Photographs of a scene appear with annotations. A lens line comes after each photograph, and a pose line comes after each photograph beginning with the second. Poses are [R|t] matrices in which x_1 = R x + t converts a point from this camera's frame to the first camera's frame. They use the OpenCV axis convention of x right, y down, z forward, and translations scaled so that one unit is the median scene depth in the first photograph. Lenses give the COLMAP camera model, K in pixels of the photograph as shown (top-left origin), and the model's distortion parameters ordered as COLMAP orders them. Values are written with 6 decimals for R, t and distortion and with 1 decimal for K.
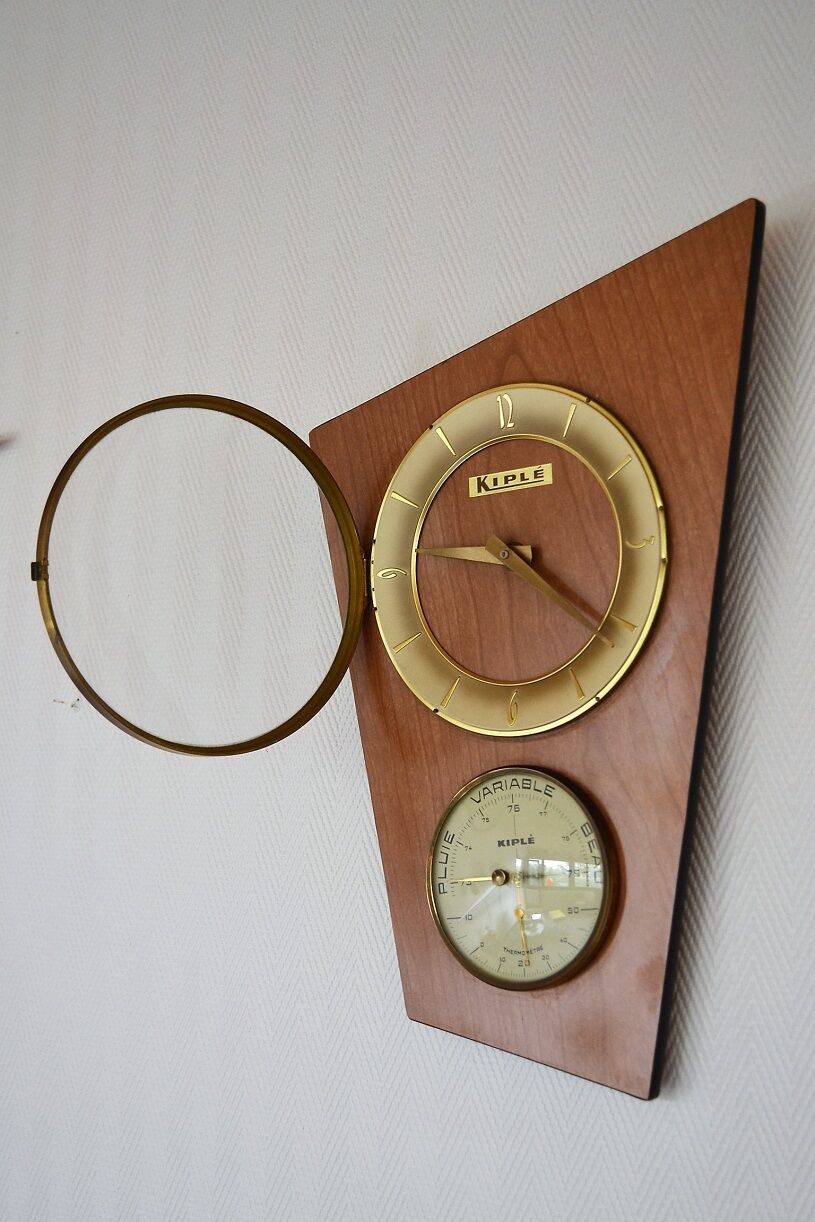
lens RADIAL K [[1720.3, 0, 407.5], [0, 1720.3, 611.0], [0, 0, 1]] dist [-0.014488, -0.062406]
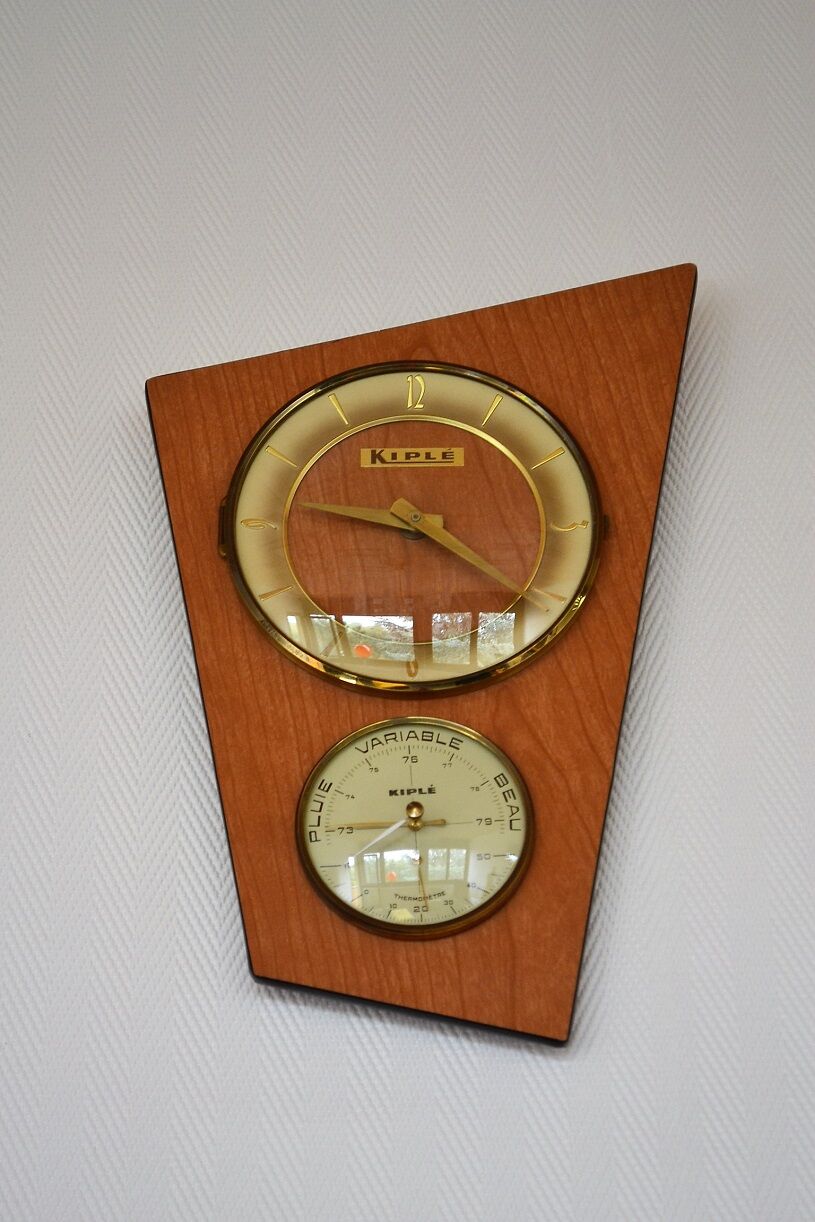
lens RADIAL K [[2763.8, 0, 407.5], [0, 2763.8, 611.0], [0, 0, 1]] dist [0.032182, 0.100227]
pose [[0.797544, 0.302504, 0.521933, -0.762856], [-0.093070, 0.916529, -0.388989, 0.637169], [-0.596038, 0.261659, 0.759127, -0.168156]]
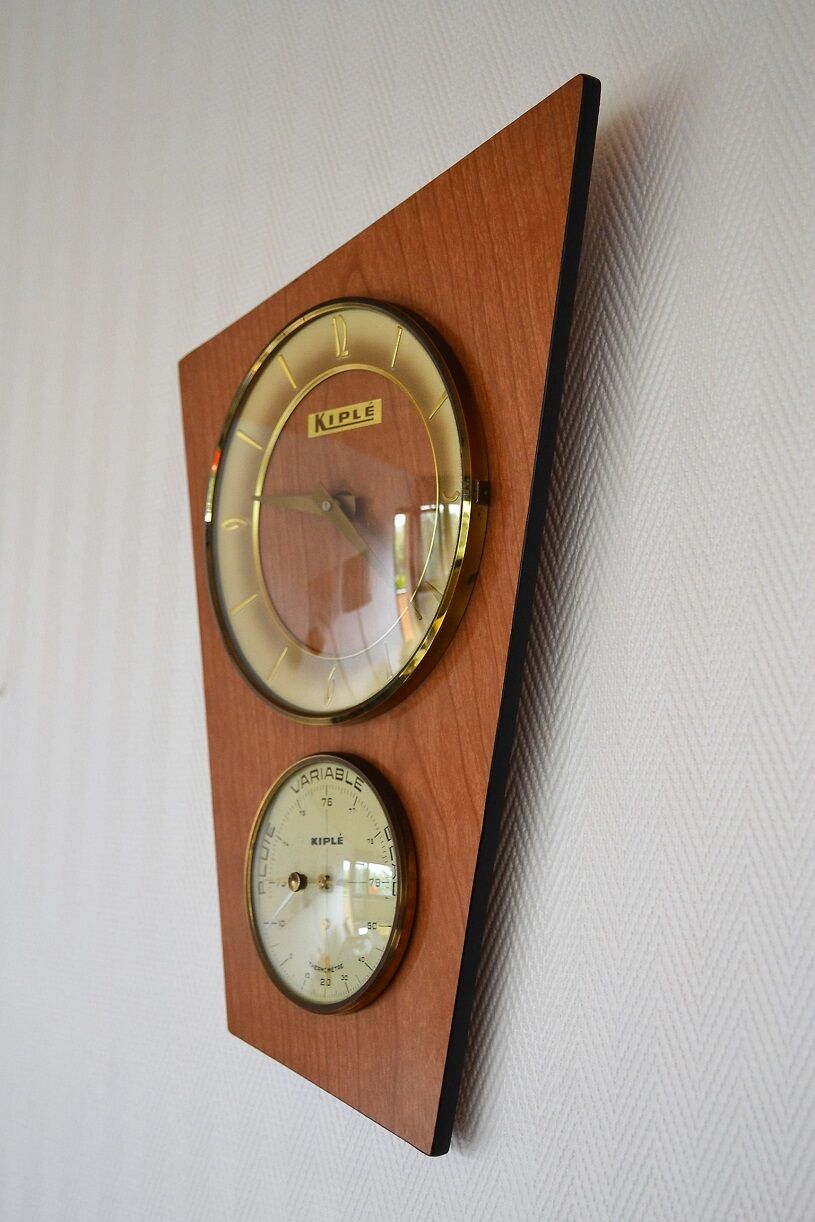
lens RADIAL K [[1799.3, 0, 407.5], [0, 1799.3, 611.0], [0, 0, 1]] dist [-0.030242, -0.014103]
pose [[0.977534, 0.026841, -0.209060, 0.291017], [-0.018126, 0.998889, 0.043490, -0.020781], [0.209995, -0.038724, 0.976935, 0.135155]]
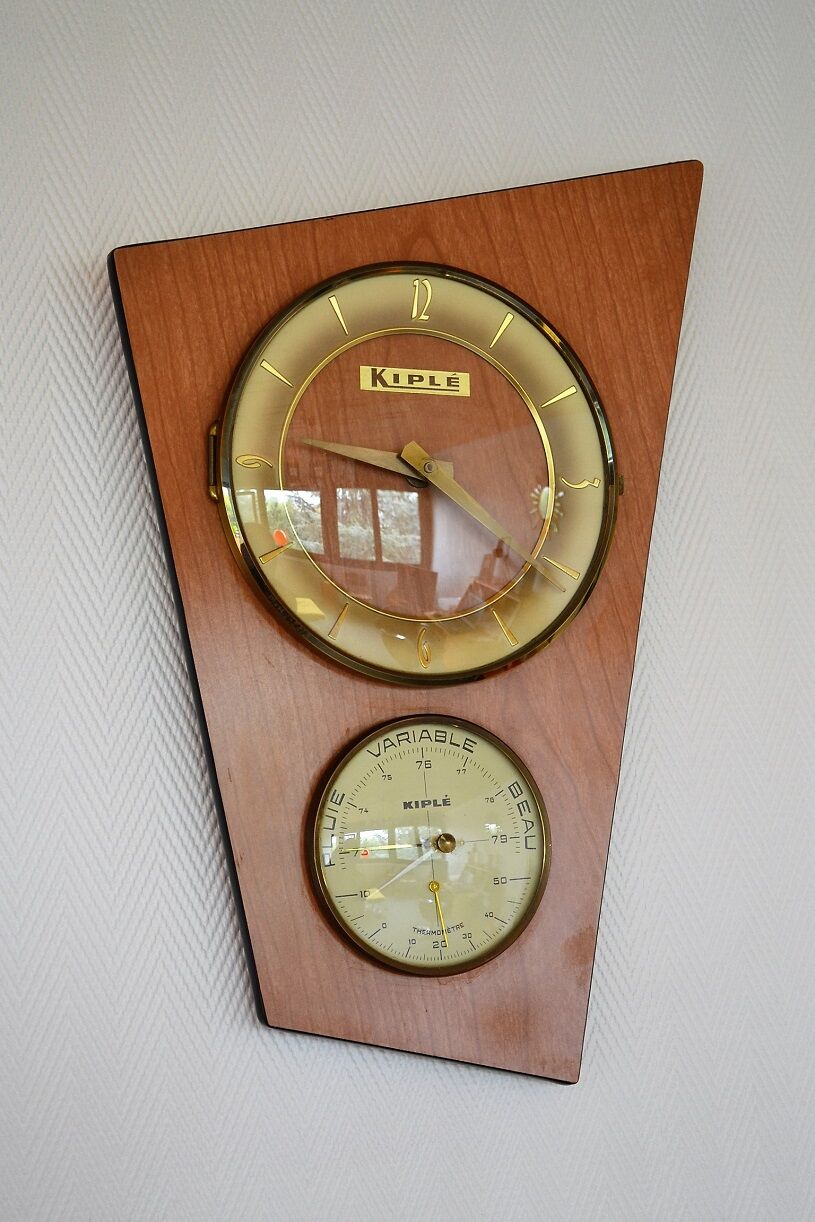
lens RADIAL K [[2080.6, 0, 407.5], [0, 2080.6, 611.0], [0, 0, 1]] dist [-0.012212, 0.029448]
pose [[0.508861, 0.111513, 0.853596, -0.843564], [-0.099412, 0.992553, -0.070403, 0.114443], [-0.855090, -0.049033, 0.516157, 0.485796]]
